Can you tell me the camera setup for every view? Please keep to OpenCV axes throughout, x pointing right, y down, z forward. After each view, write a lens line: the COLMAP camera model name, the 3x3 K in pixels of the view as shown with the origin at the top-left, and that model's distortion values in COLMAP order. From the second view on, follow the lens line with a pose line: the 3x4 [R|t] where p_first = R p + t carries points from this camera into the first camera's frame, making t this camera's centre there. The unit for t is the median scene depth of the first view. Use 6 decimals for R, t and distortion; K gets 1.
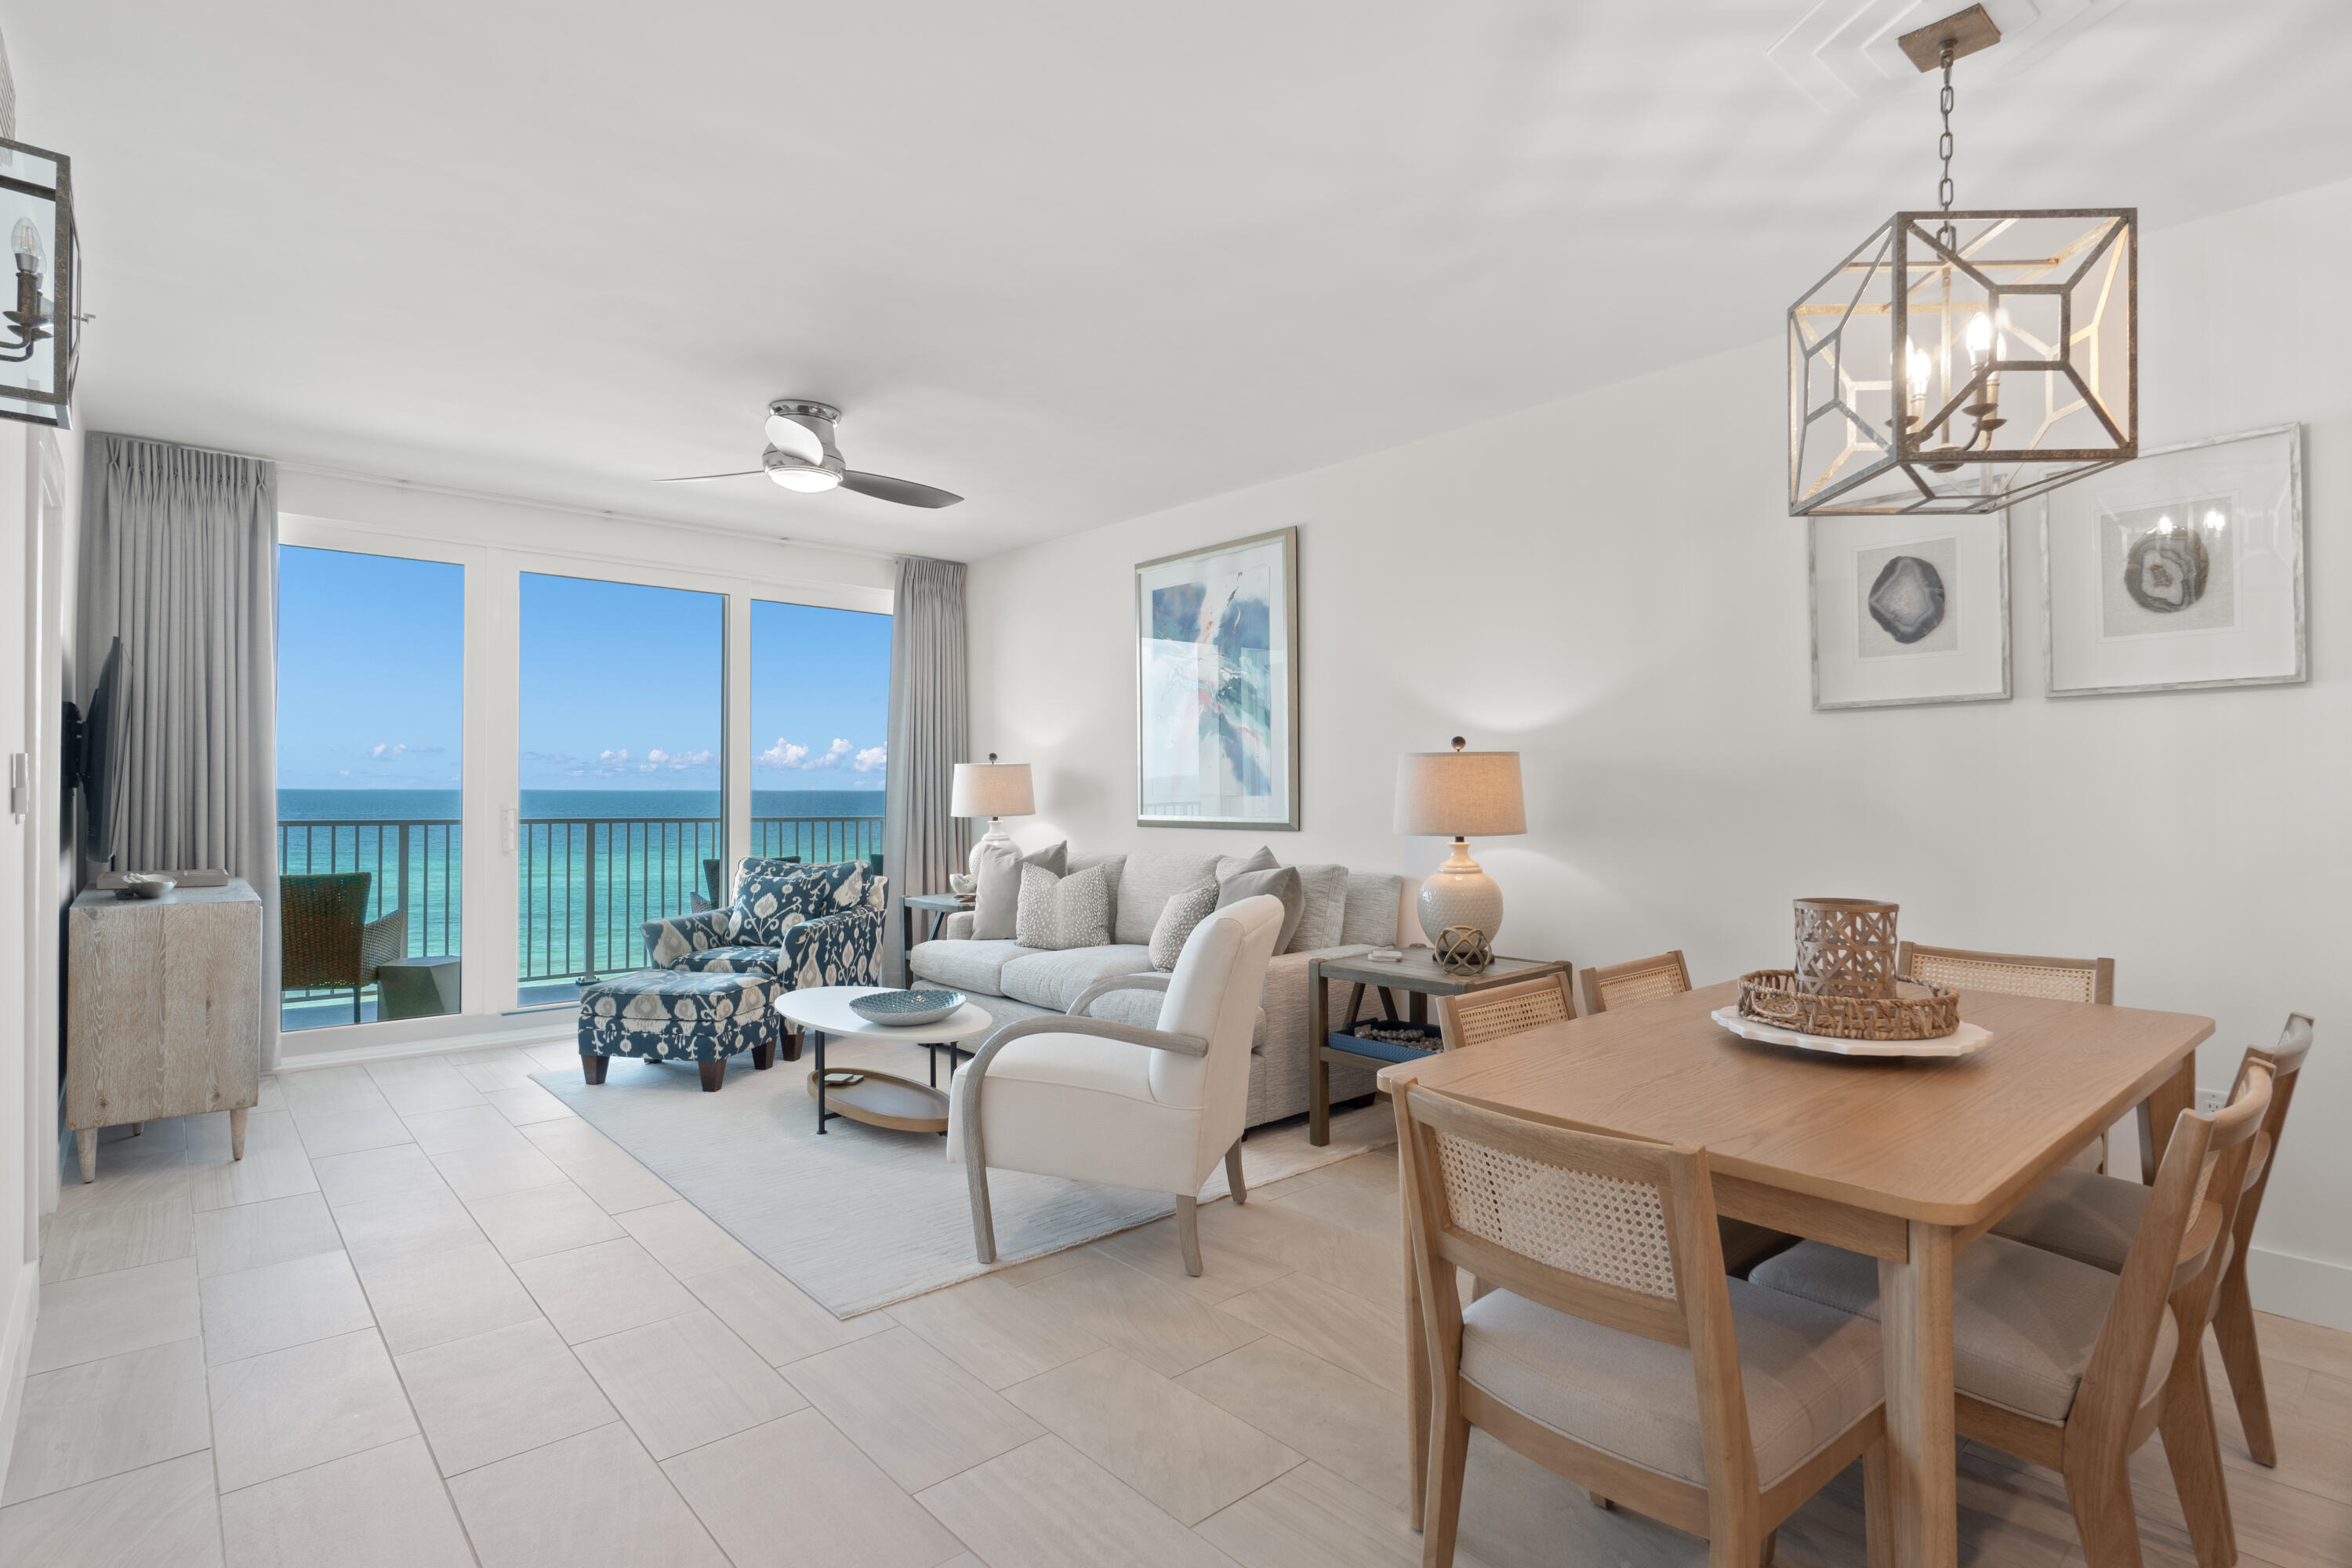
lens RADIAL K [[1110.3, 0, 1163.4], [0, 1110.3, 777.4], [0, 0, 1]] dist [0.005008, -0.000110]
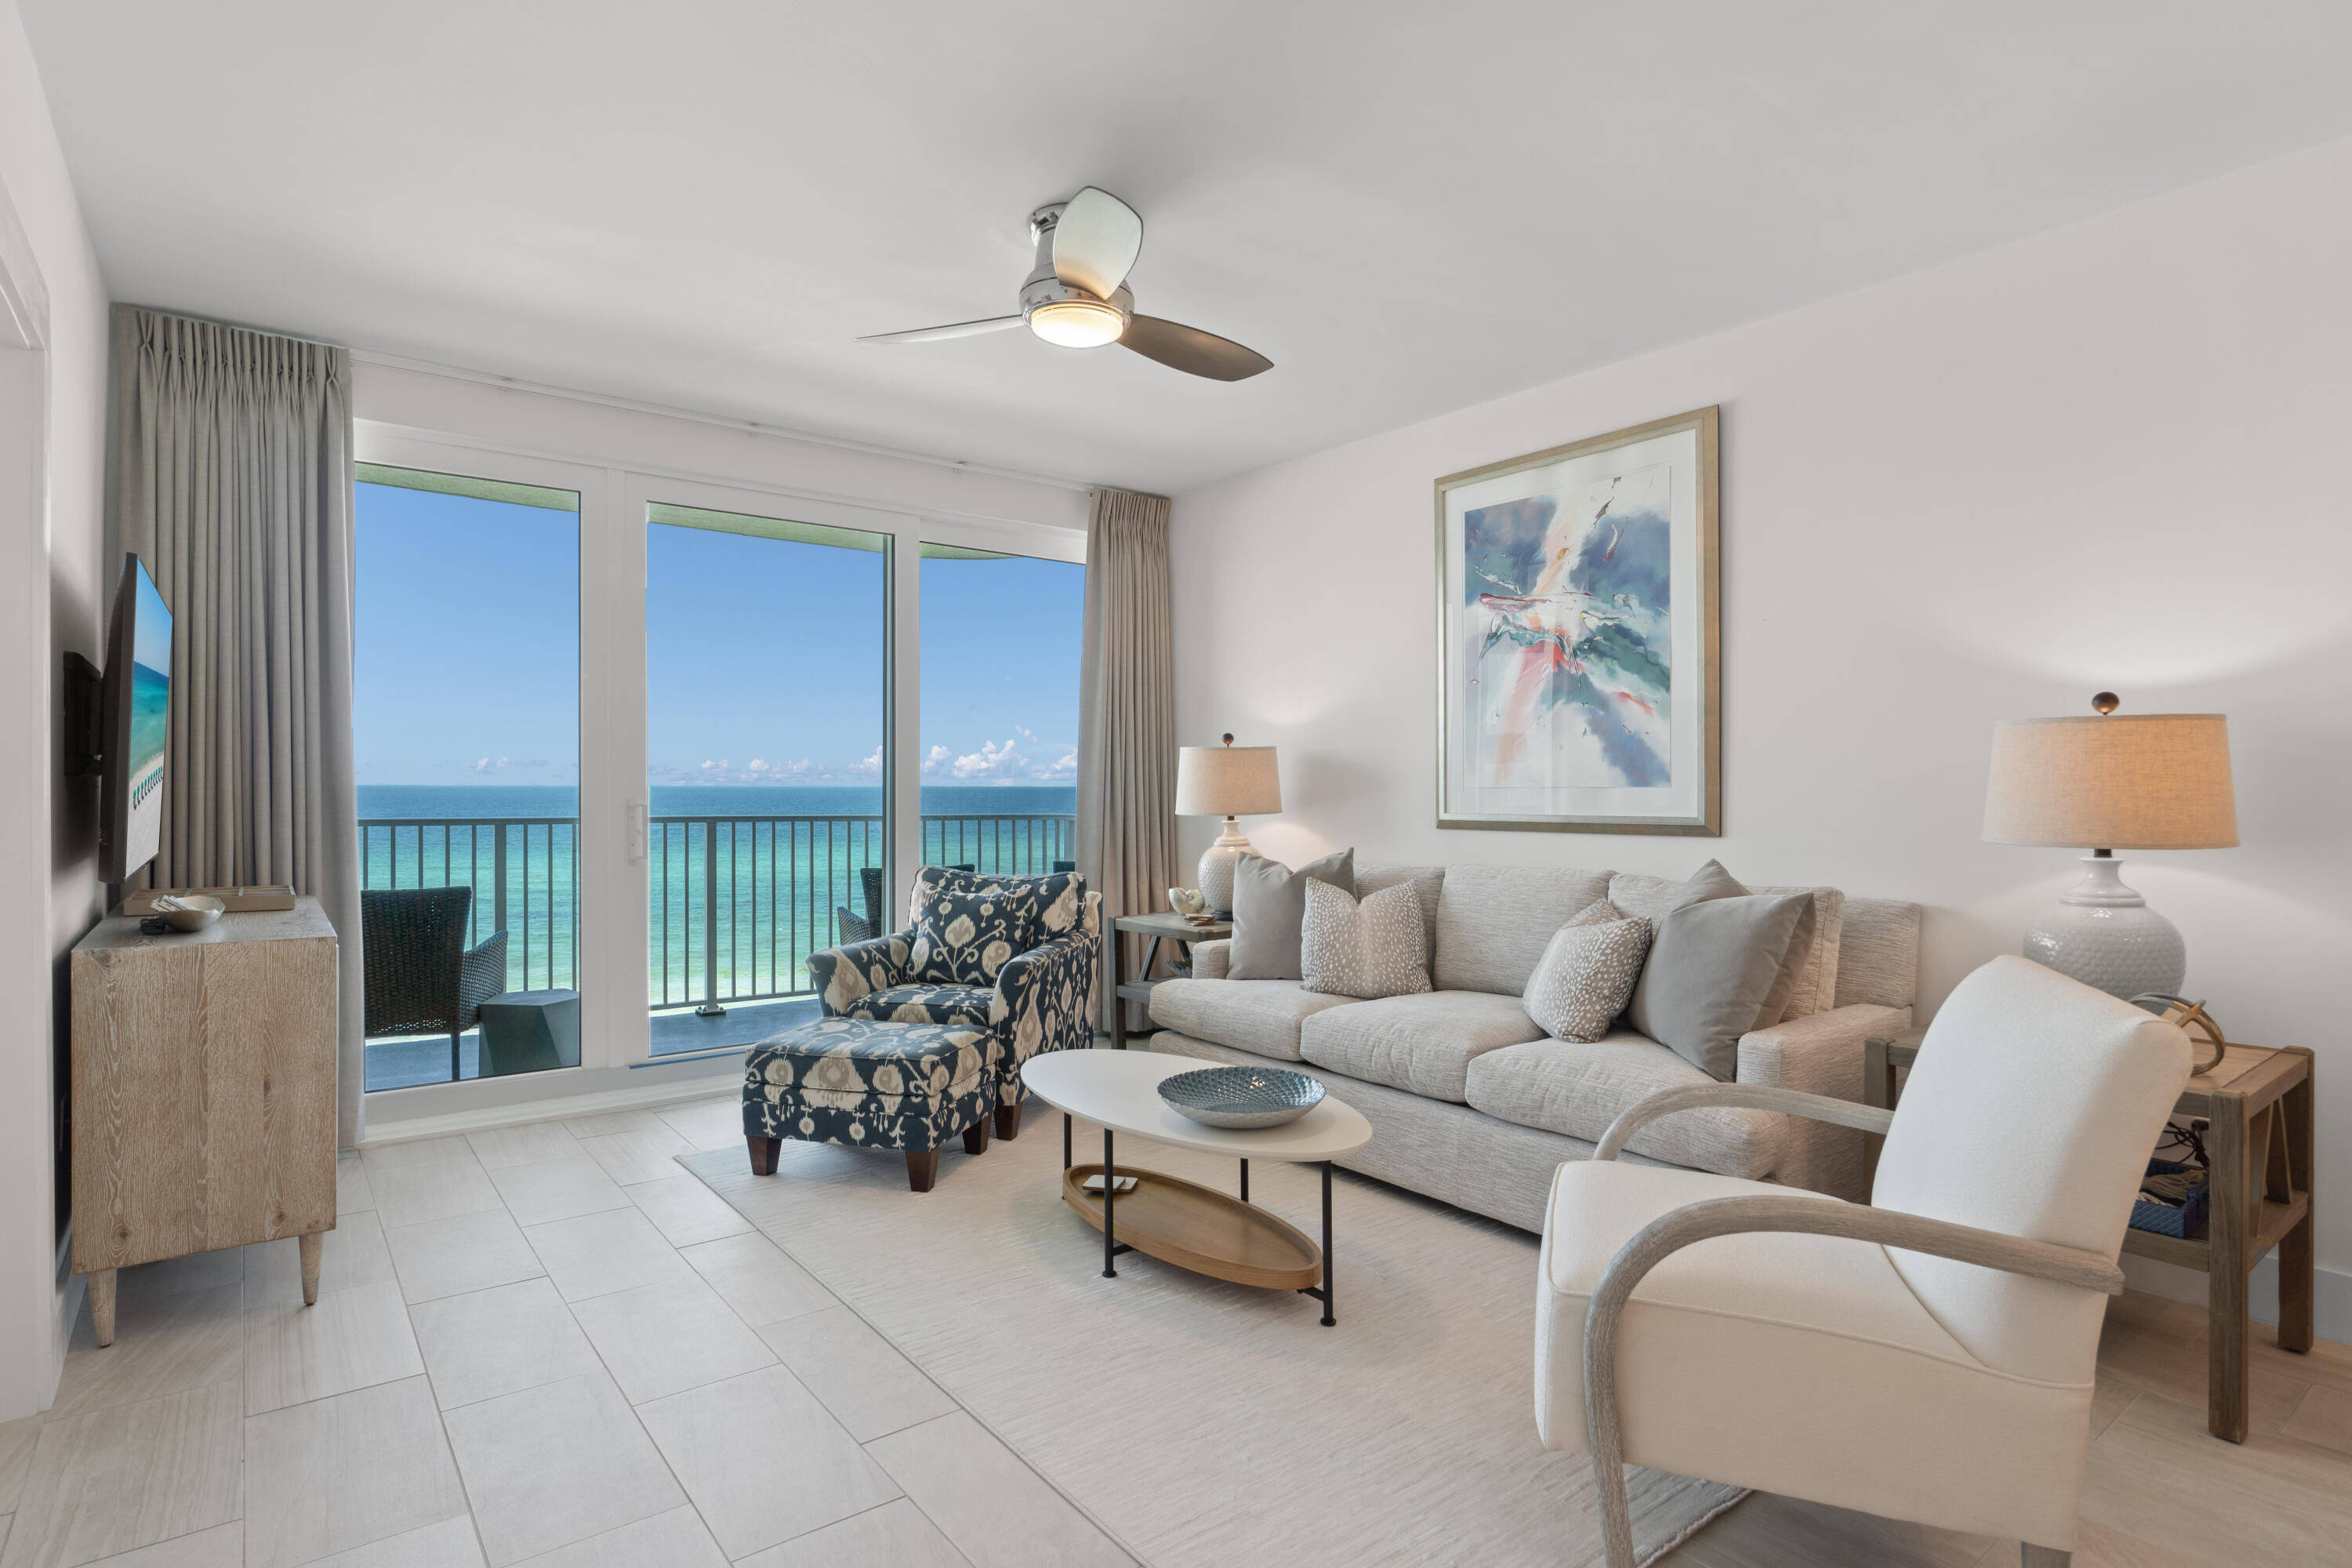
lens RADIAL K [[1203.0, 0, 1184.8], [0, 1203.0, 786.3], [0, 0, 1]] dist [-0.000364, 0.001636]
pose [[0.997696, -0.001067, -0.067833, -0.174500], [0.001956, 0.999913, 0.013041, 0.005694], [0.067813, -0.013144, 0.997611, 0.217474]]
